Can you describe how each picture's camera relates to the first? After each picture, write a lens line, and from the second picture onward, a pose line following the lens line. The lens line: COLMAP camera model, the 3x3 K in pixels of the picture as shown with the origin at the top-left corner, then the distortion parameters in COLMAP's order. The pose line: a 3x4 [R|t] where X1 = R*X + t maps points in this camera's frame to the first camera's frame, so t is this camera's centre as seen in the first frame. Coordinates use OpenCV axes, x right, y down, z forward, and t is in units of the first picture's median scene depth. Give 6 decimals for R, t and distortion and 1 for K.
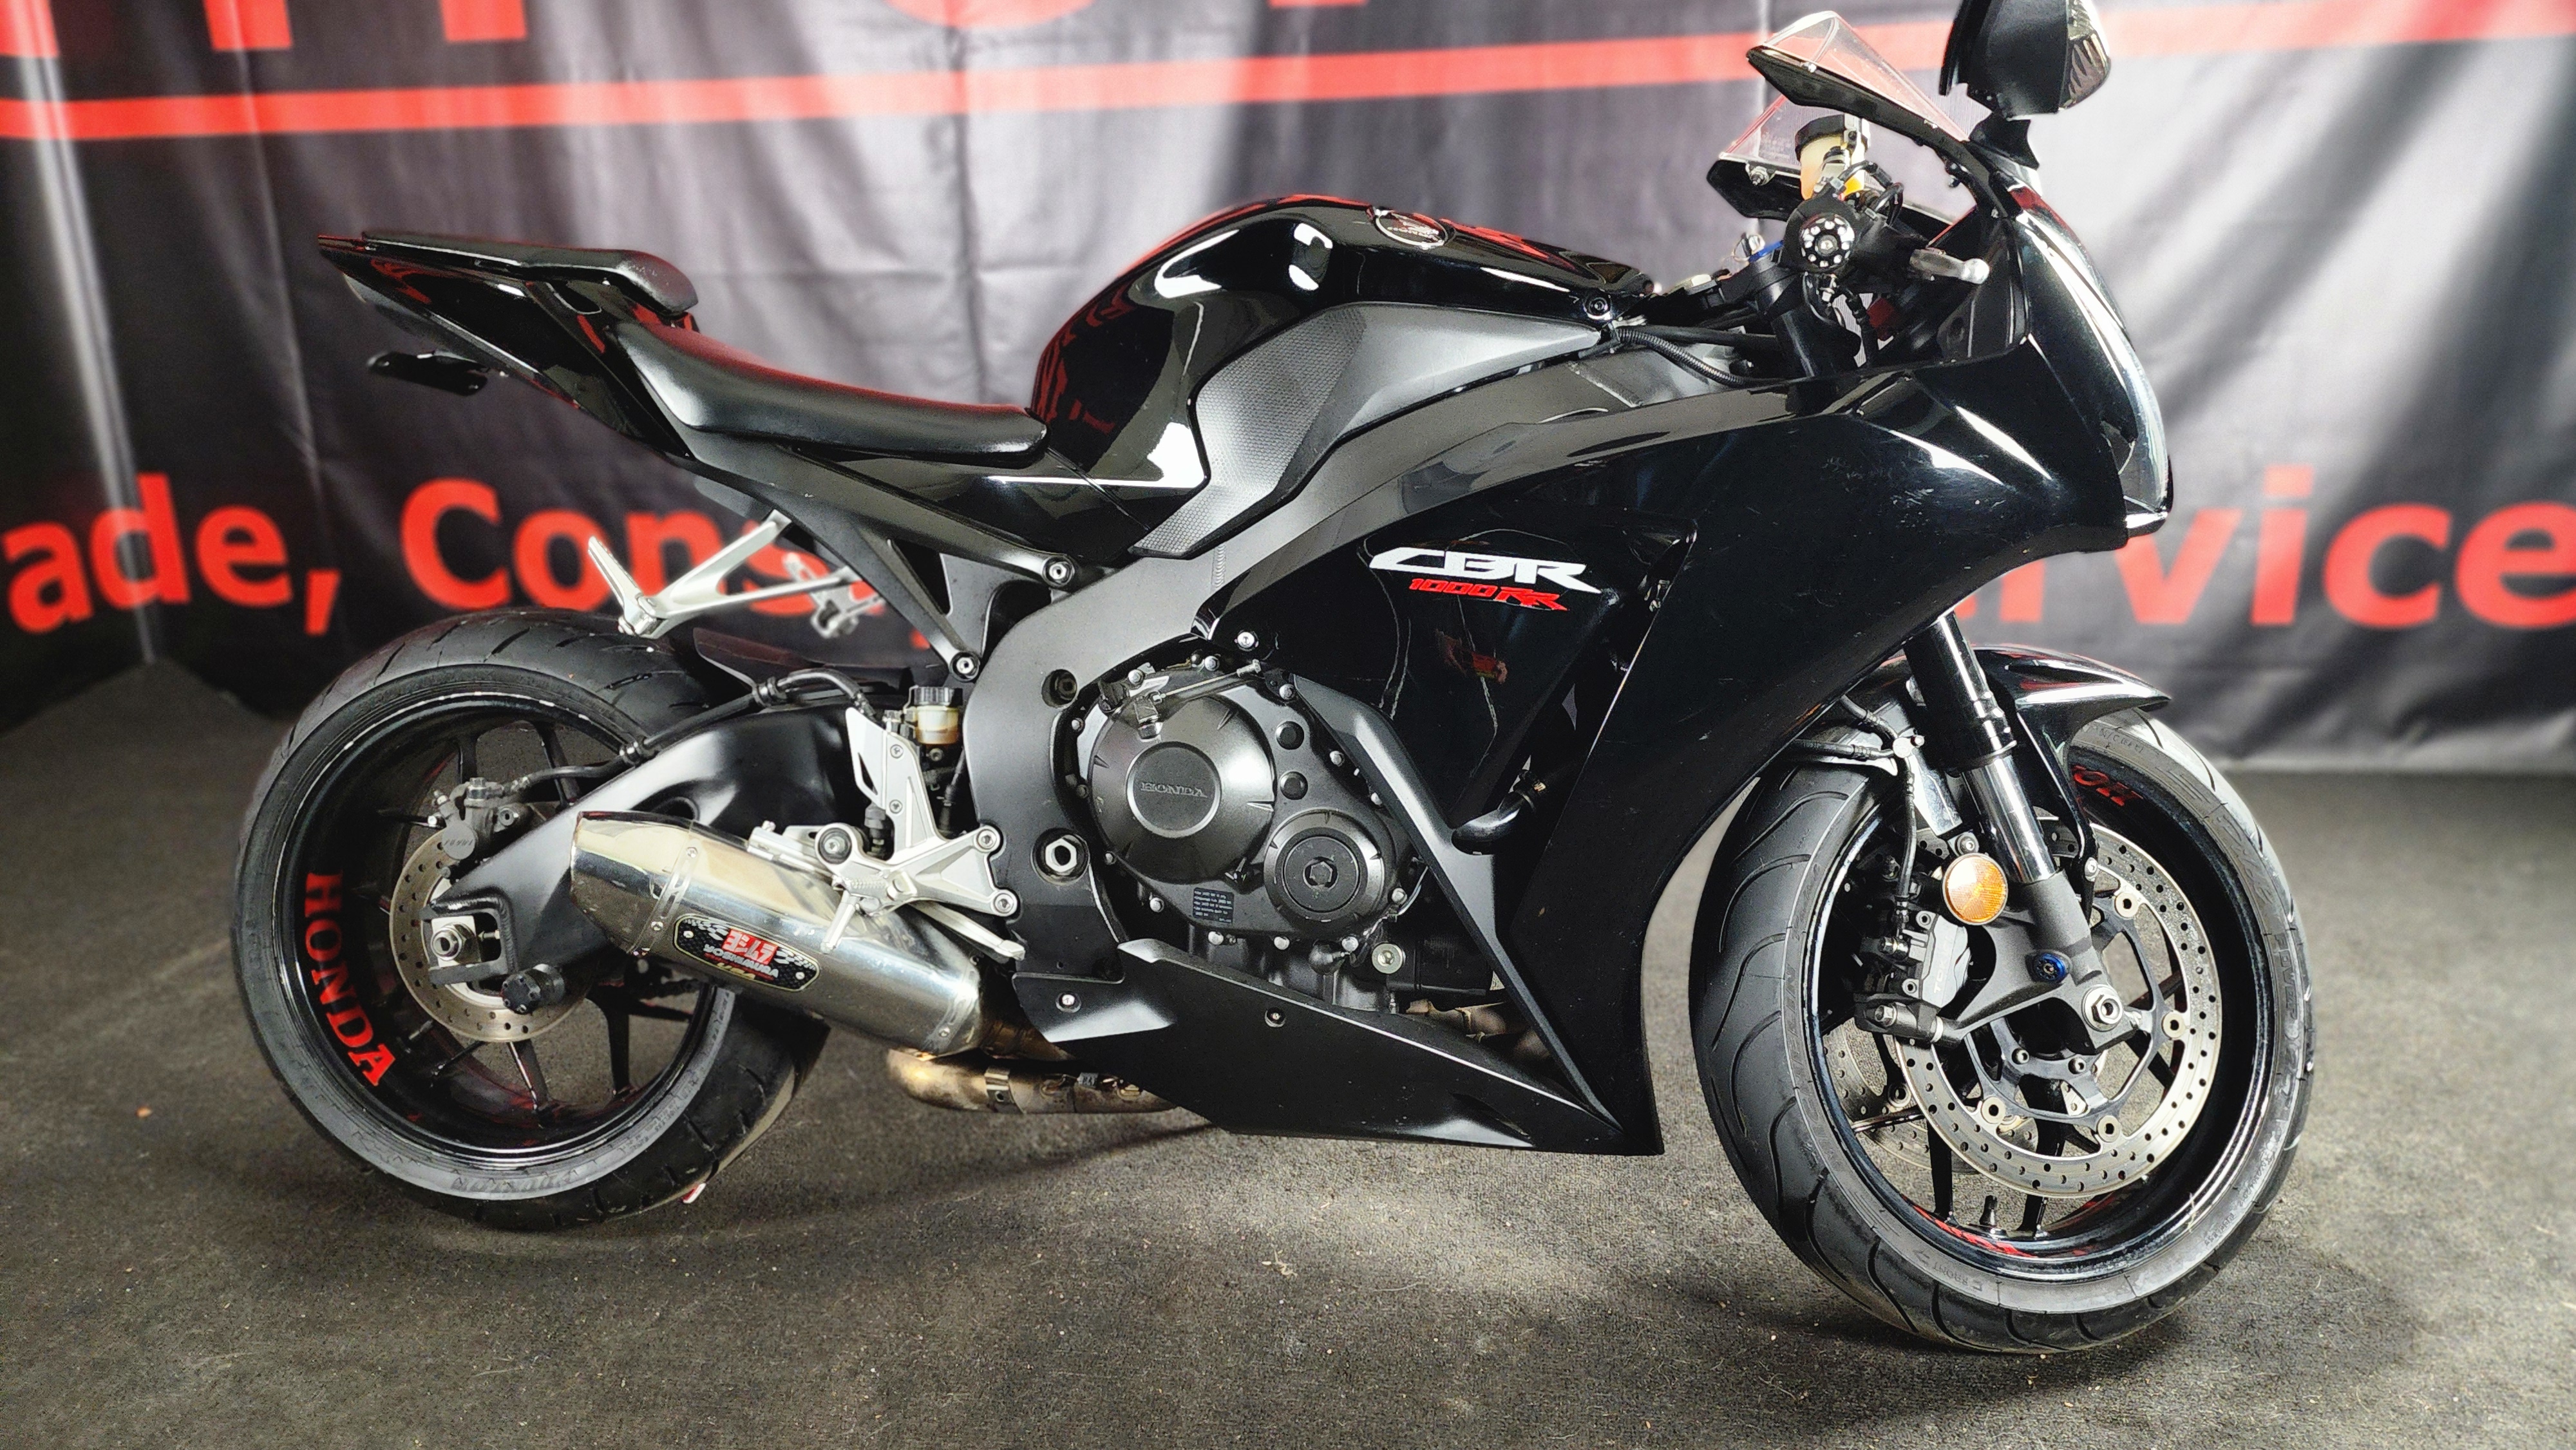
lens RADIAL K [[1874.9, 0, 1269.6], [0, 1874.9, 667.8], [0, 0, 1]] dist [0.082611, -0.083707]
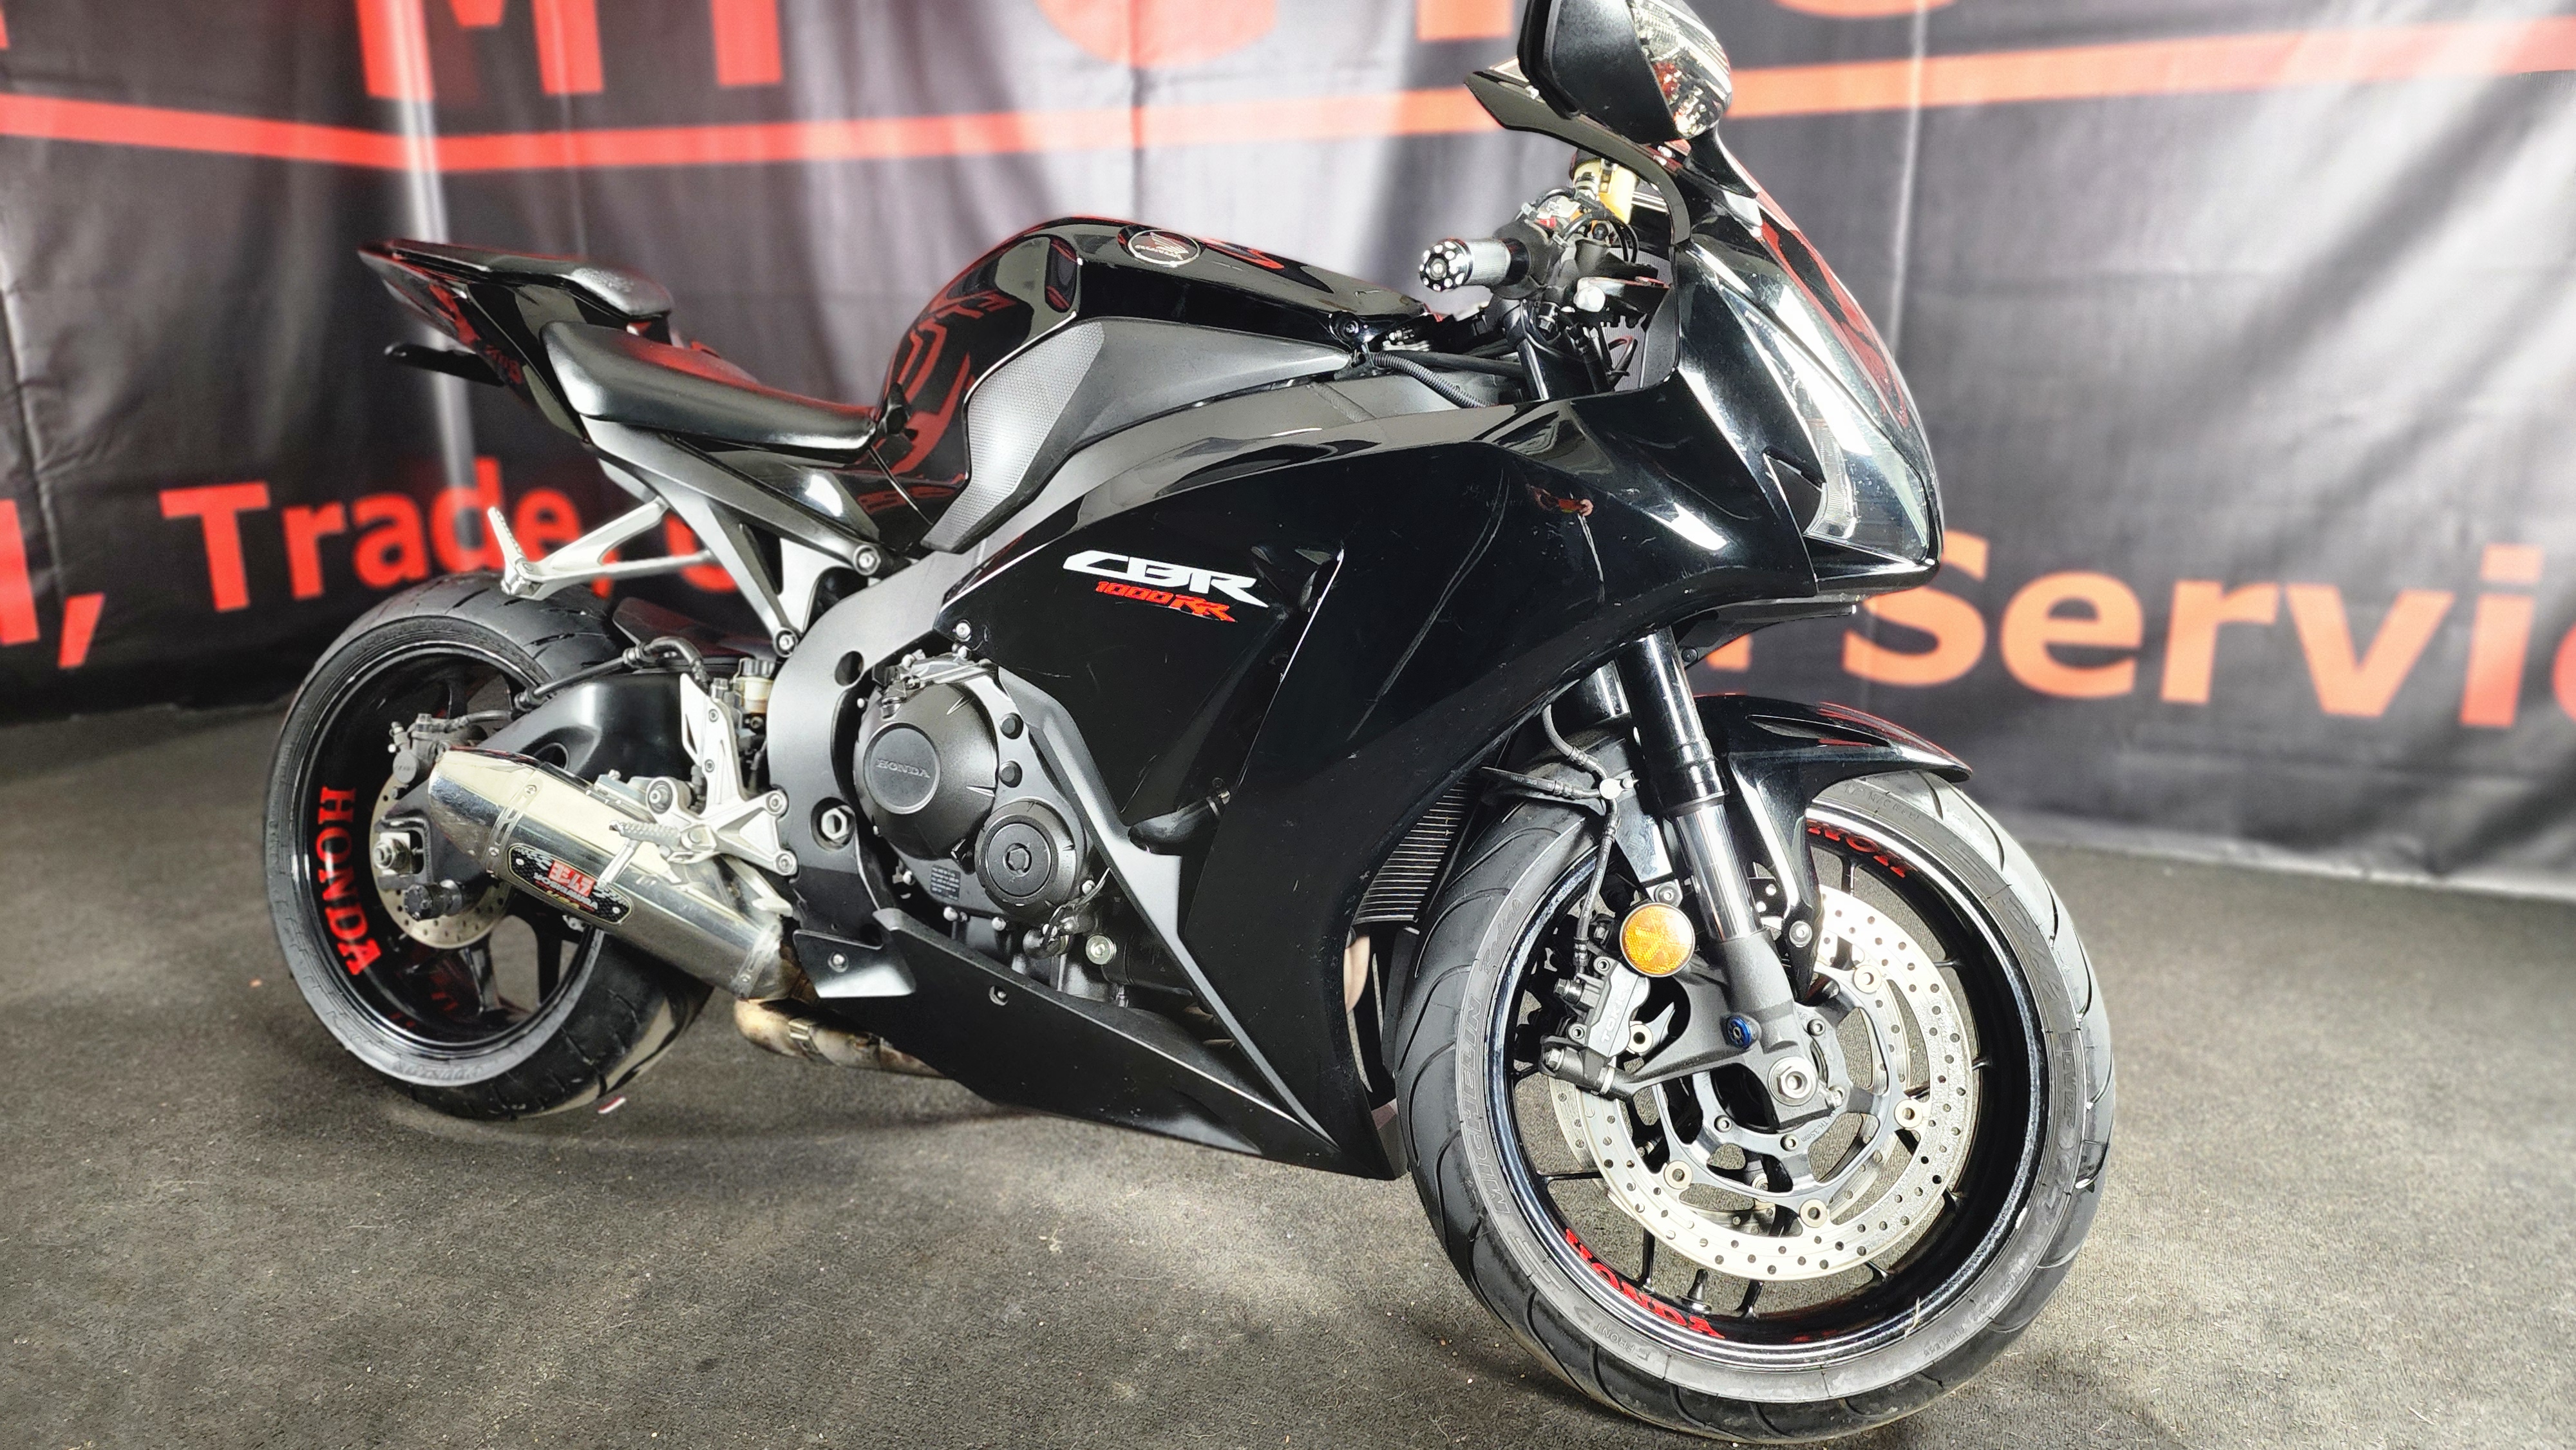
lens RADIAL K [[1874.9, 0, 1269.6], [0, 1874.9, 667.8], [0, 0, 1]] dist [0.082611, -0.083707]
pose [[0.964190, 0.070494, -0.255672, 0.394911], [-0.075598, 0.997086, -0.010179, 0.003245], [0.254209, 0.029143, 0.966710, 0.016997]]
